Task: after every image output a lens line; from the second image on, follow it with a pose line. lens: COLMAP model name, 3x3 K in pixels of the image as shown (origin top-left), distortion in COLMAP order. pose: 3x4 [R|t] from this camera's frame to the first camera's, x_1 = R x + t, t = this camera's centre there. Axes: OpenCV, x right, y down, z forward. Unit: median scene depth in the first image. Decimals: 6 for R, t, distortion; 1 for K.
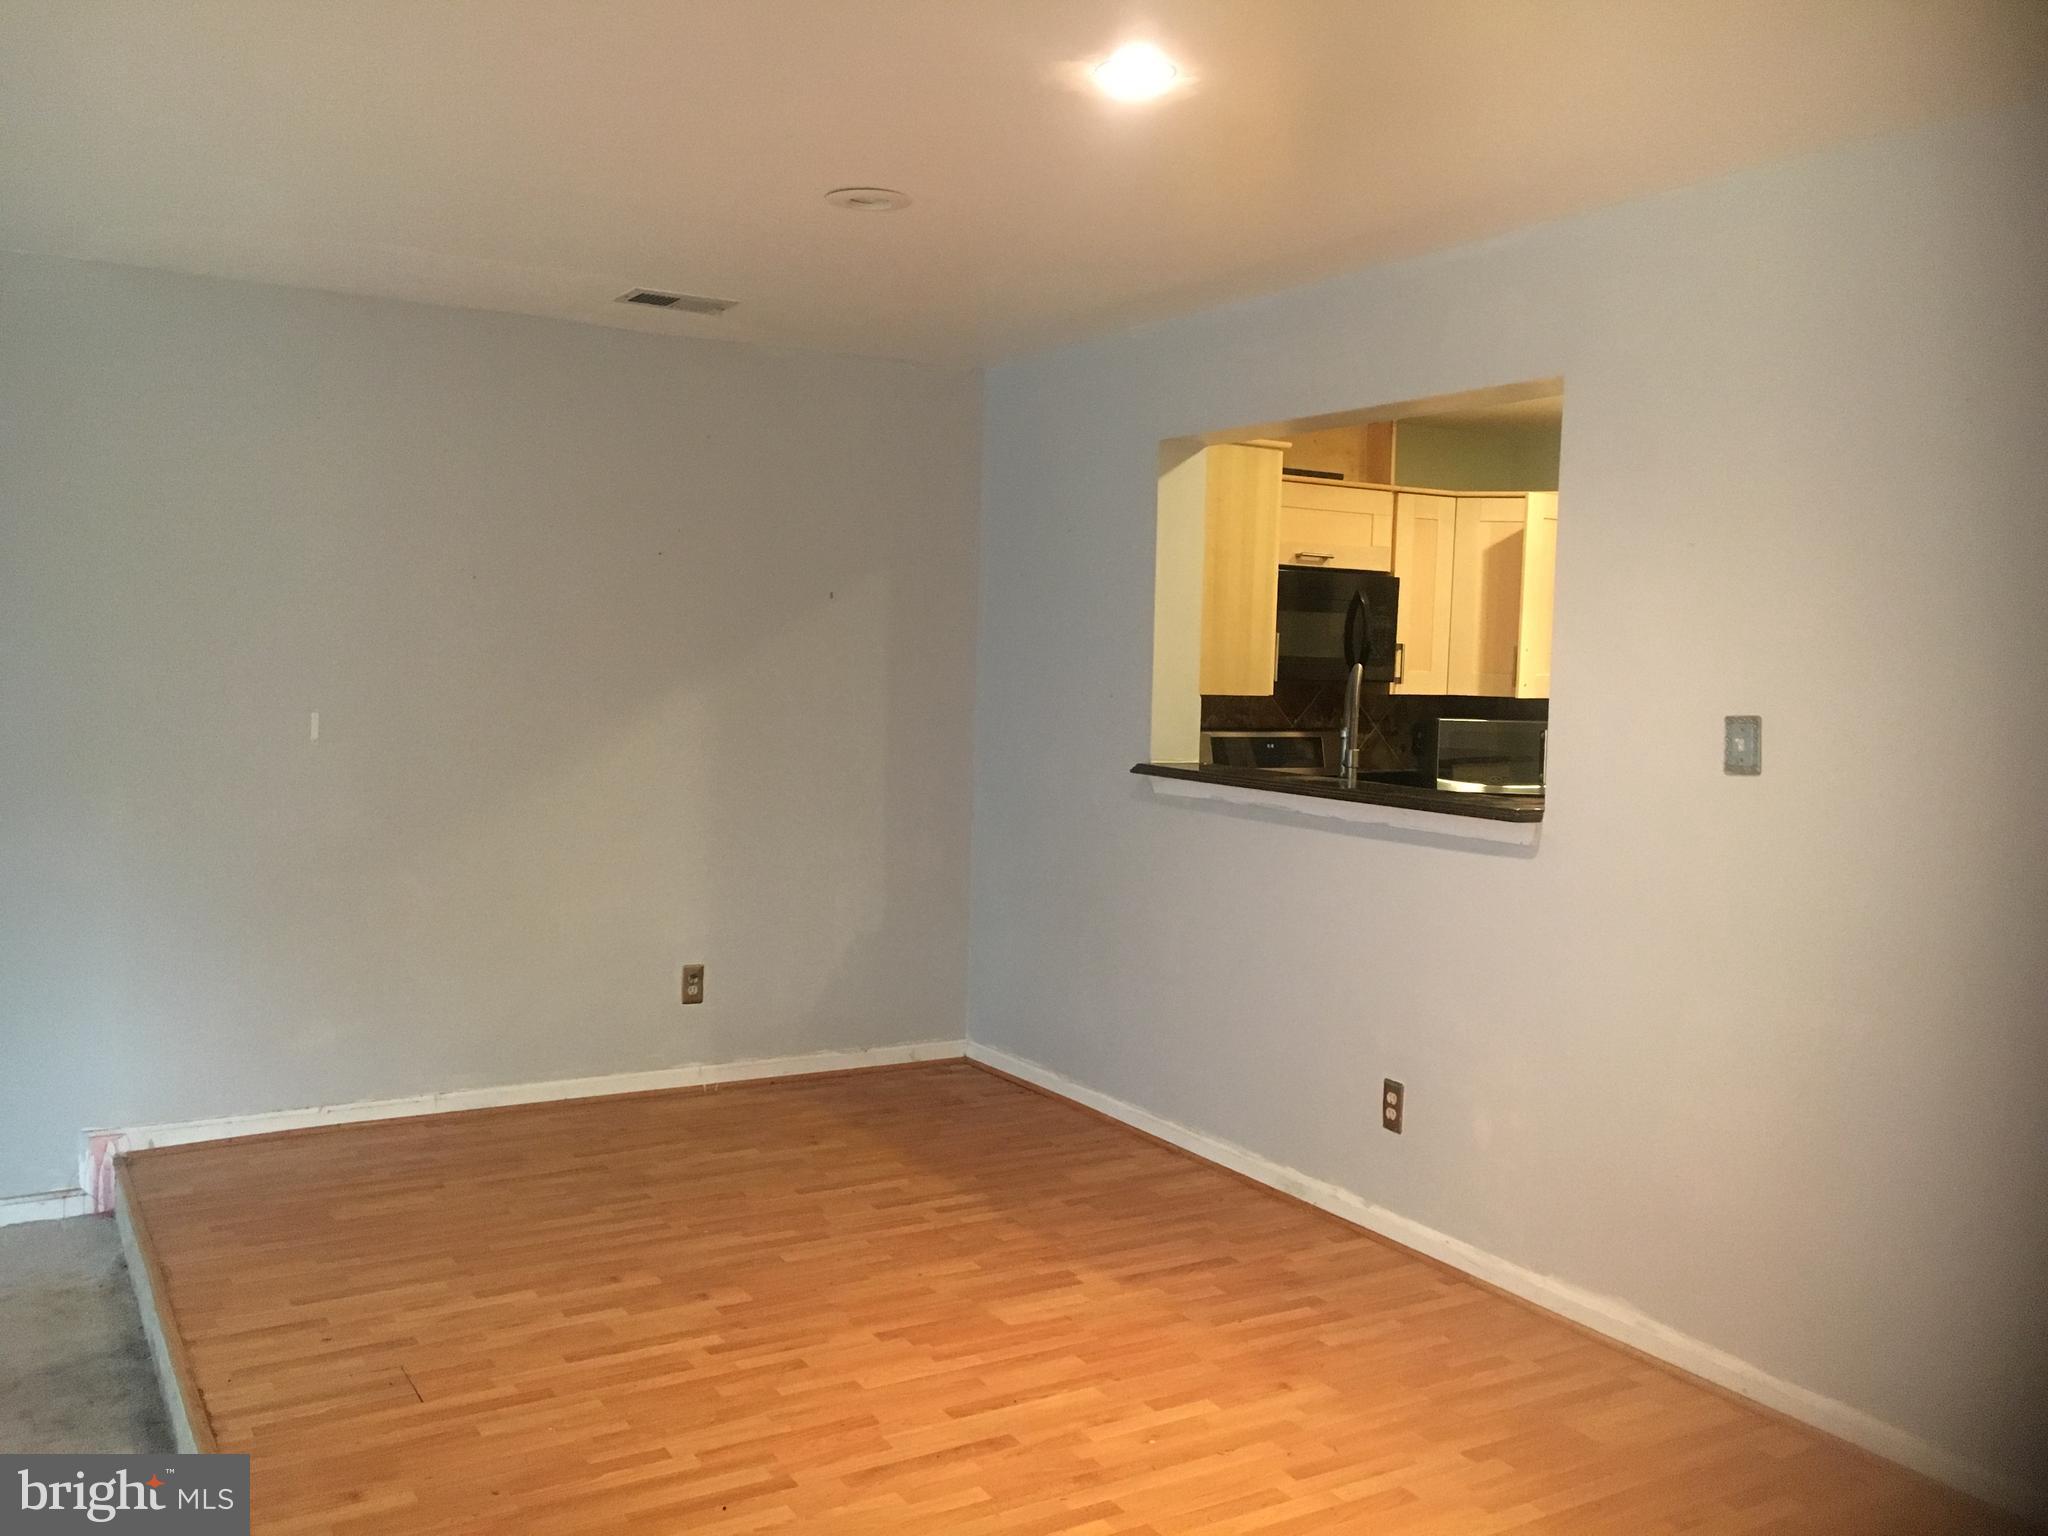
lens RADIAL K [[1724.7, 0, 1024.0], [0, 1724.7, 768.0], [0, 0, 1]] dist [0.079866, -0.094638]
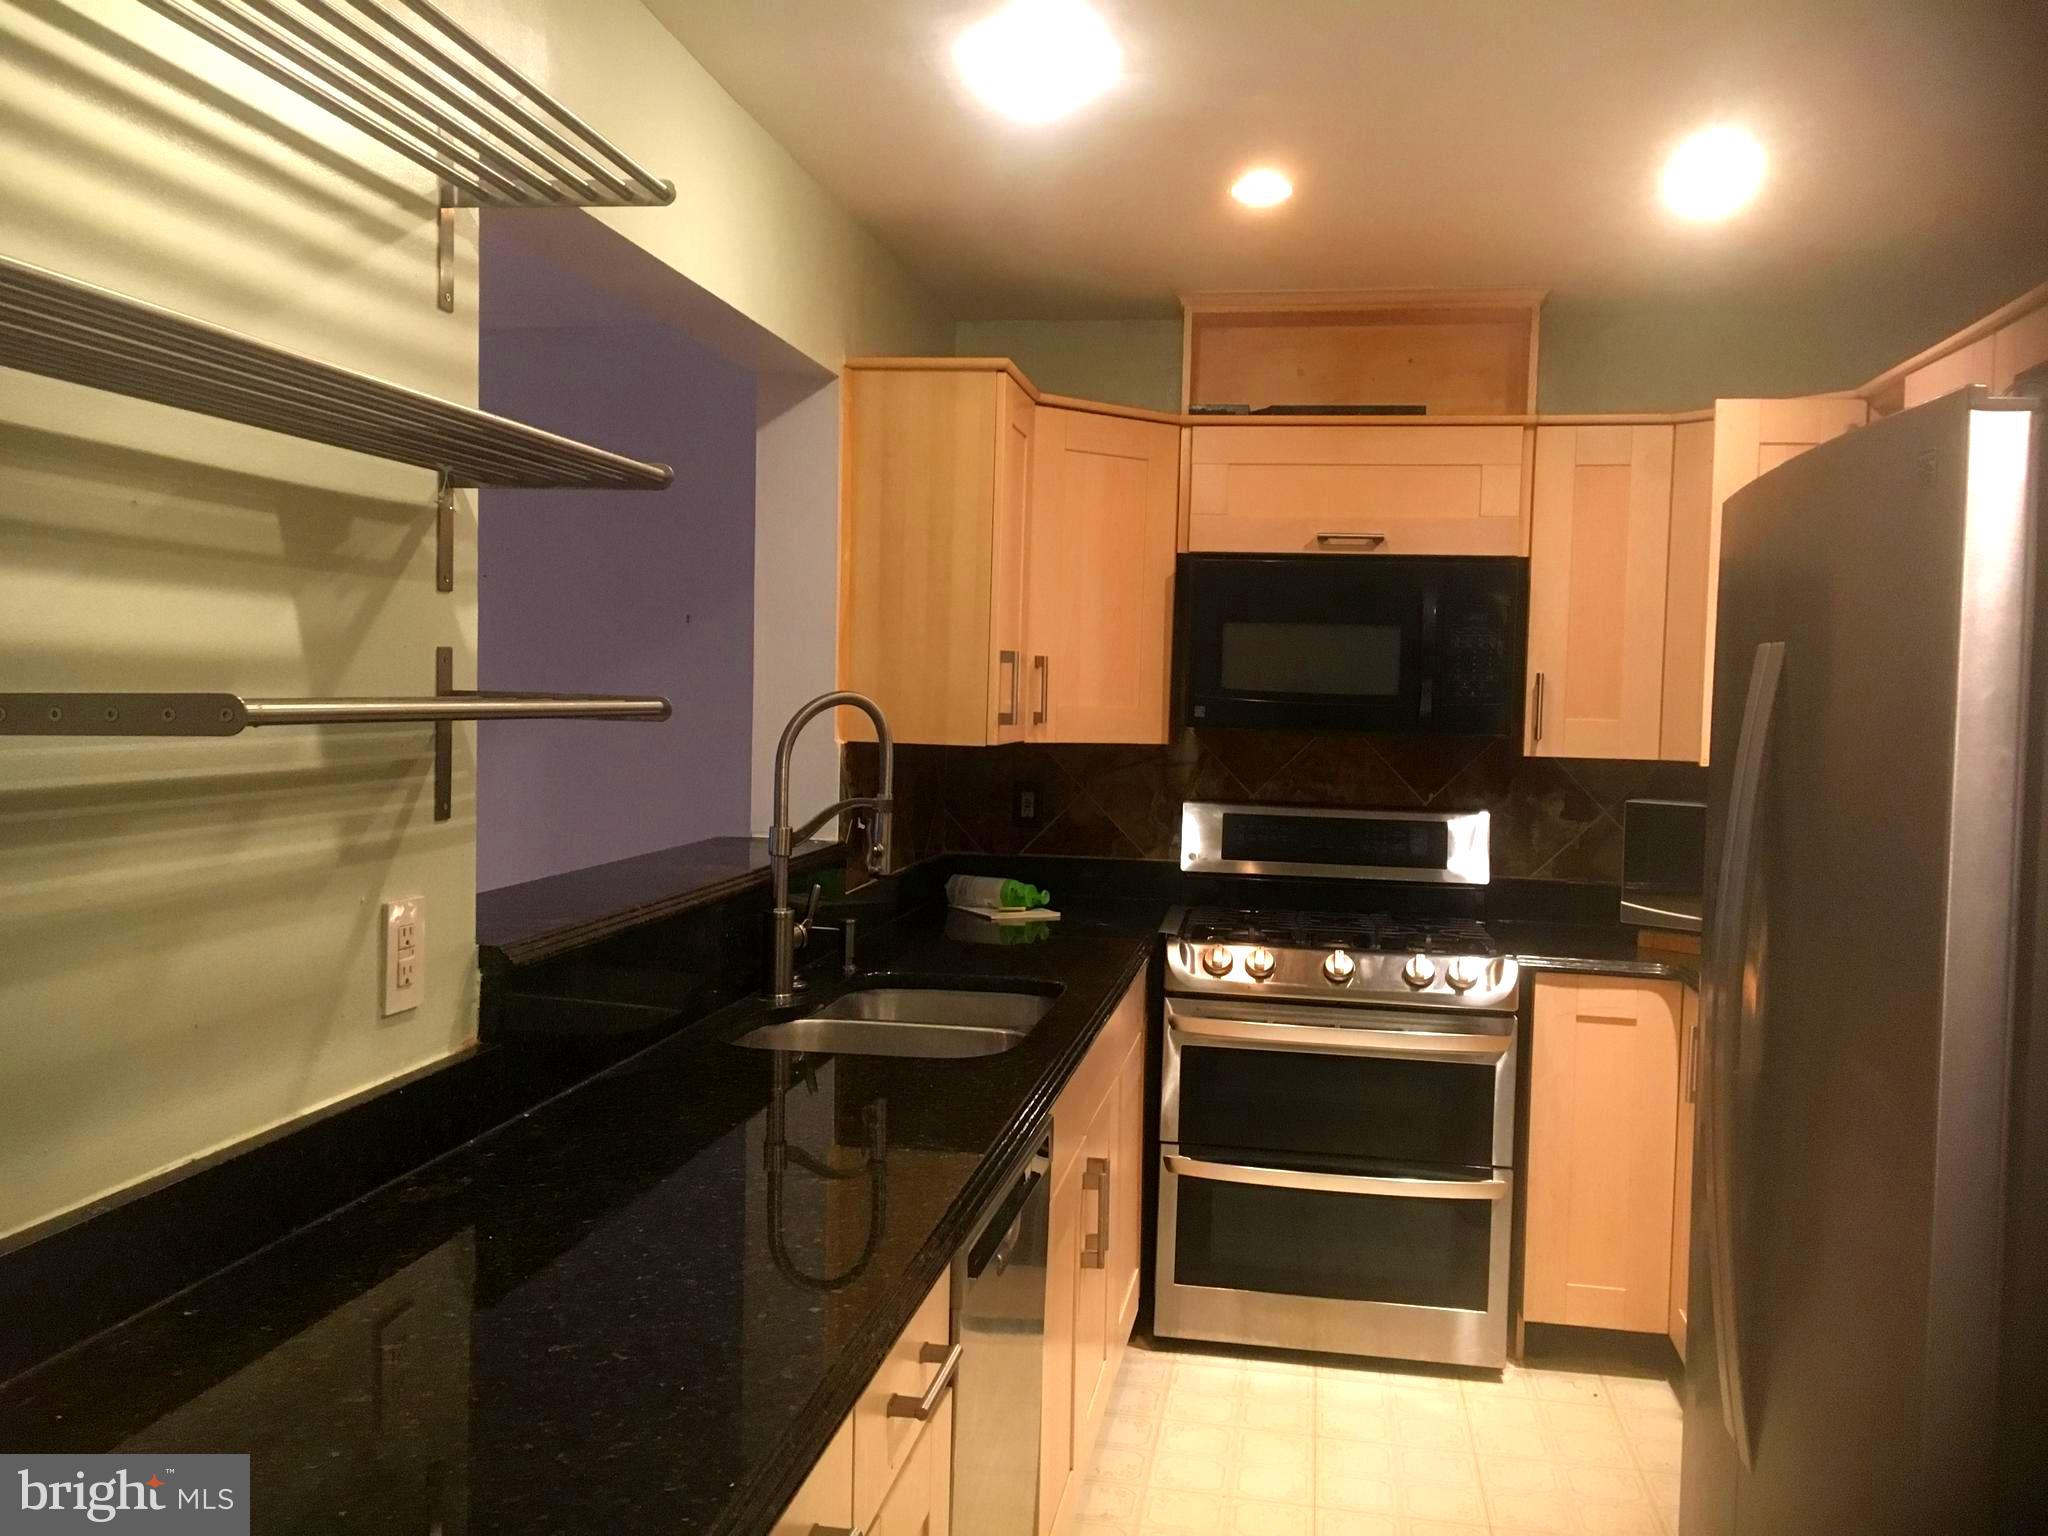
lens RADIAL K [[1724.7, 0, 1024.0], [0, 1724.7, 768.0], [0, 0, 1]] dist [0.079866, -0.094638]
pose [[0.751715, 0.022192, -0.659115, 0.485608], [-0.051120, 0.998387, -0.024688, -0.014730], [0.657504, 0.052252, 0.751637, 0.429455]]
